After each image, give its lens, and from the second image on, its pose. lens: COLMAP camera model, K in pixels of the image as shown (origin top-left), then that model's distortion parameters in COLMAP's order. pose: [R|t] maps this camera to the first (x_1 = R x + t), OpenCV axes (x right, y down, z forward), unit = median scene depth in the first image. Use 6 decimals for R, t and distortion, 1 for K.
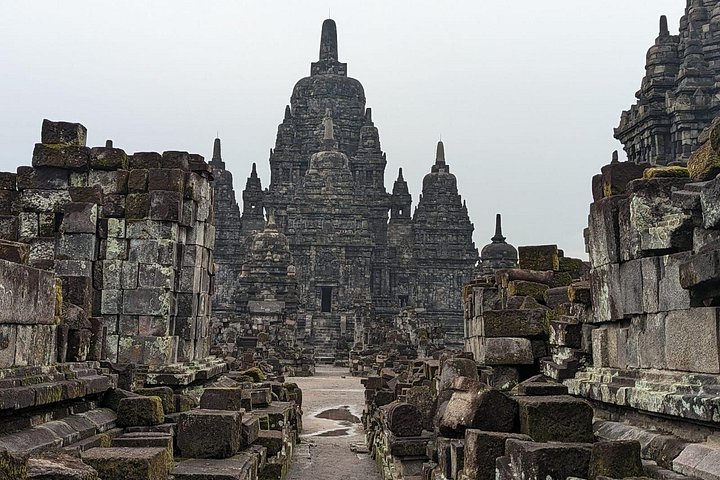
lens RADIAL K [[498.8, 0, 331.5], [0, 498.8, 239.8], [0, 0, 1]] dist [0.002073, -0.000485]
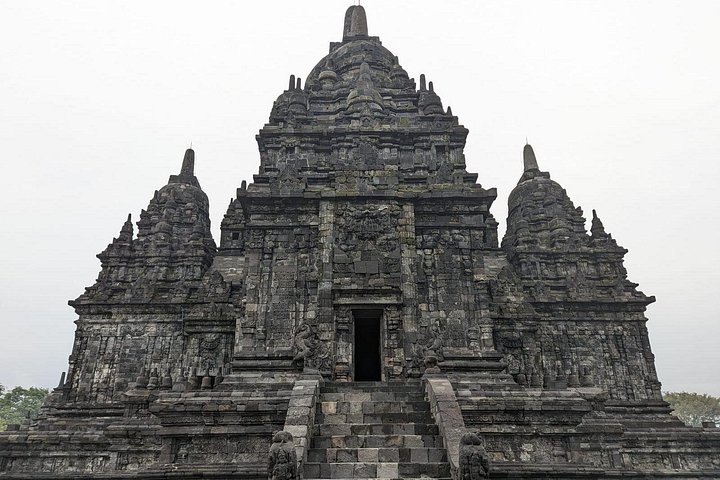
lens RADIAL K [[502.9, 0, 358.5], [0, 502.9, 247.4], [0, 0, 1]] dist [0.039124, -0.003708]
pose [[0.999485, -0.031752, -0.004651, -0.012093], [0.029978, 0.975549, -0.217729, 0.120803], [0.011450, 0.217477, 0.975998, 0.609791]]
